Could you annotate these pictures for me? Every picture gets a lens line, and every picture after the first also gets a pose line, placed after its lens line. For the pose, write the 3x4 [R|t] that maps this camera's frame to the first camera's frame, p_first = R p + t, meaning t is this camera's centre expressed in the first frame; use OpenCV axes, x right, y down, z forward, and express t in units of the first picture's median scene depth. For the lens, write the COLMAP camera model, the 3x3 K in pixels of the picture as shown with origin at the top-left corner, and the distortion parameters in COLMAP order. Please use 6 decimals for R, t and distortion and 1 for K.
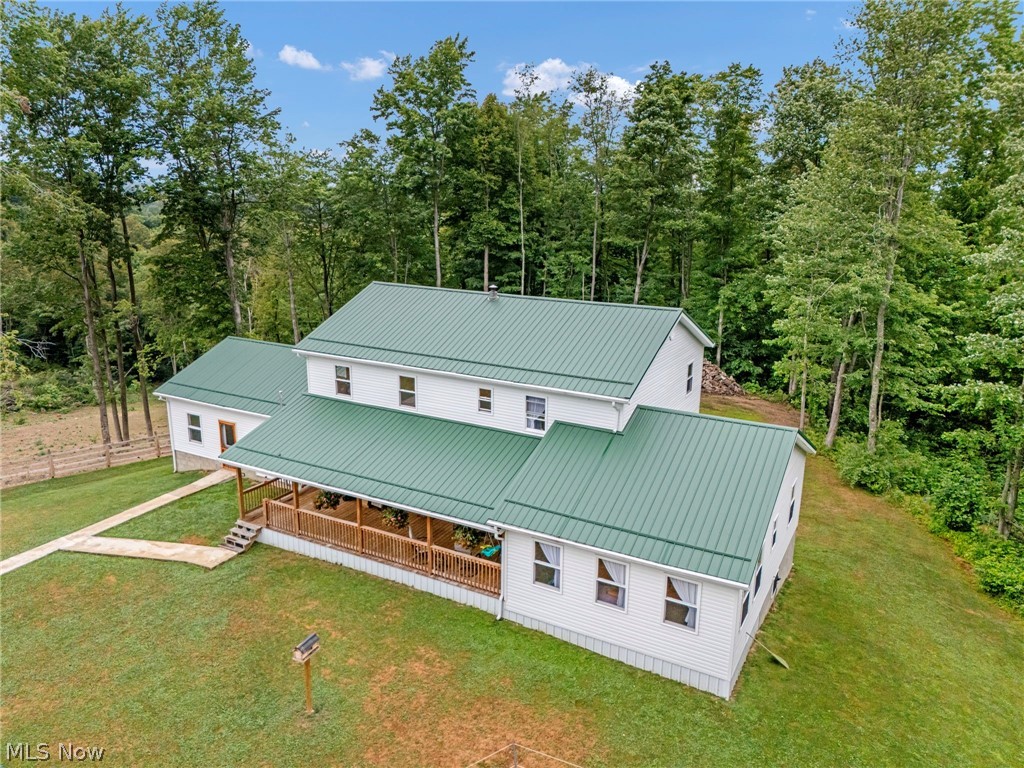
lens RADIAL K [[743.8, 0, 512.0], [0, 743.8, 384.0], [0, 0, 1]] dist [0.068502, 0.000164]
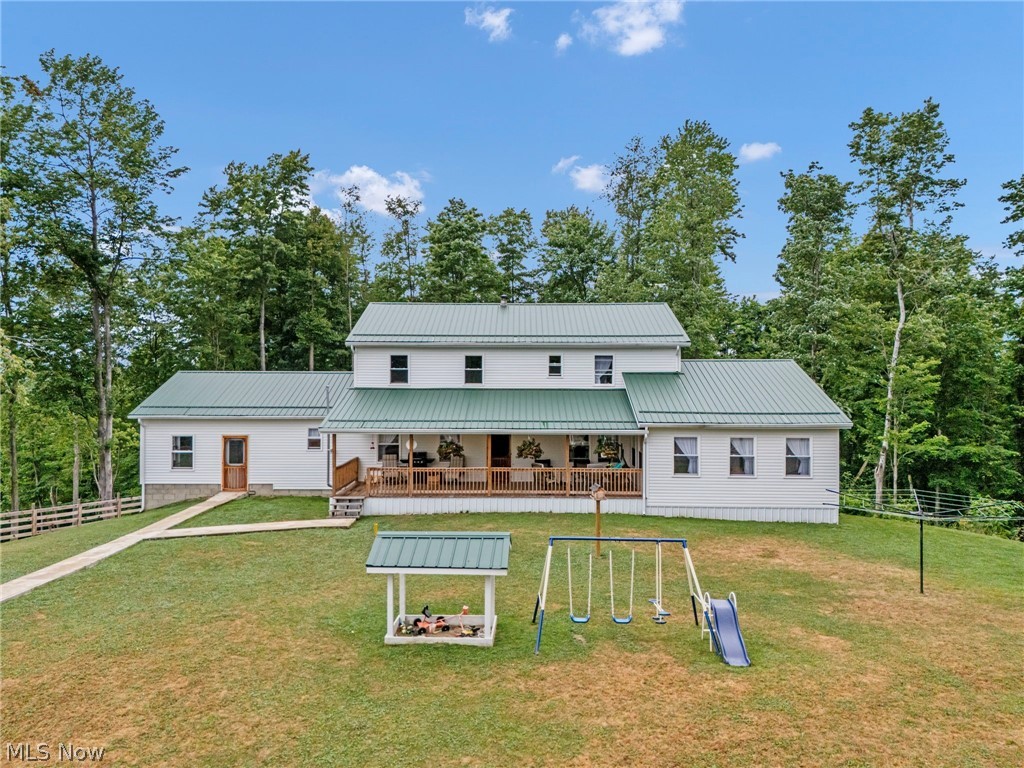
lens RADIAL K [[743.8, 0, 512.0], [0, 743.8, 384.0], [0, 0, 1]] dist [0.068502, 0.000164]
pose [[0.886011, -0.012356, 0.463499, -0.617968], [0.126741, 0.968028, -0.216469, 0.284684], [-0.446005, 0.250538, 0.859250, 0.030709]]
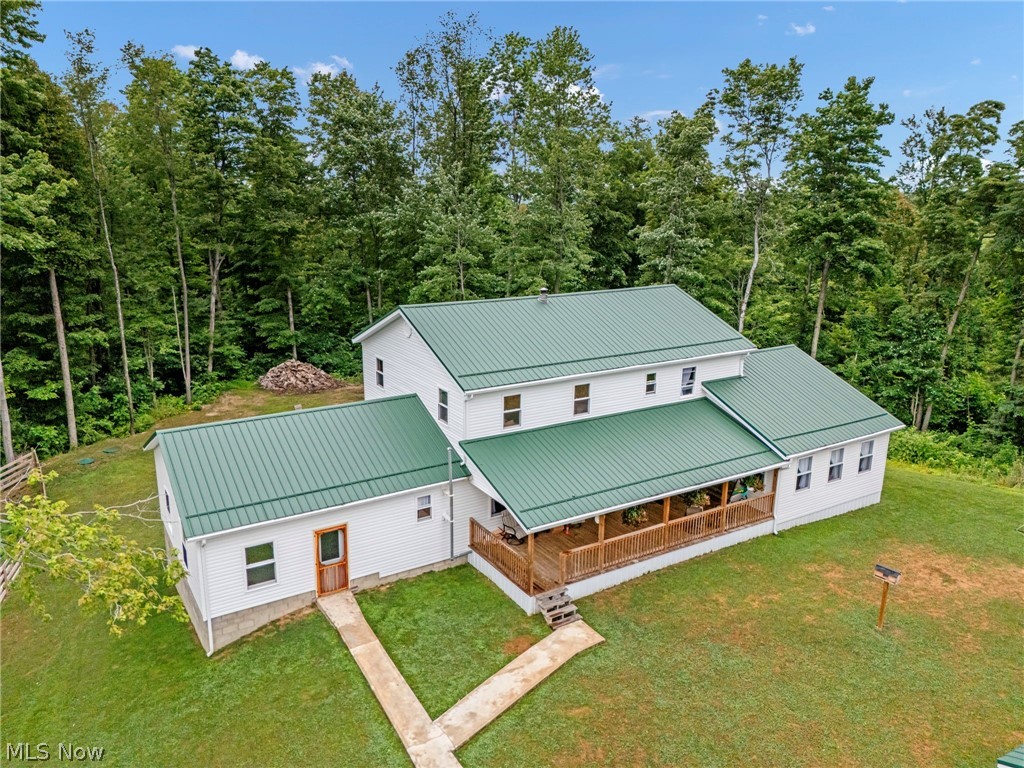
lens RADIAL K [[735.7, 0, 512.0], [0, 735.7, 384.0], [0, 0, 1]] dist [0.103820, -0.112296]
pose [[0.489586, -0.231346, 0.840705, -1.041802], [0.216697, 0.966194, 0.139685, -0.173055], [-0.844599, 0.113791, 0.523167, 0.574111]]
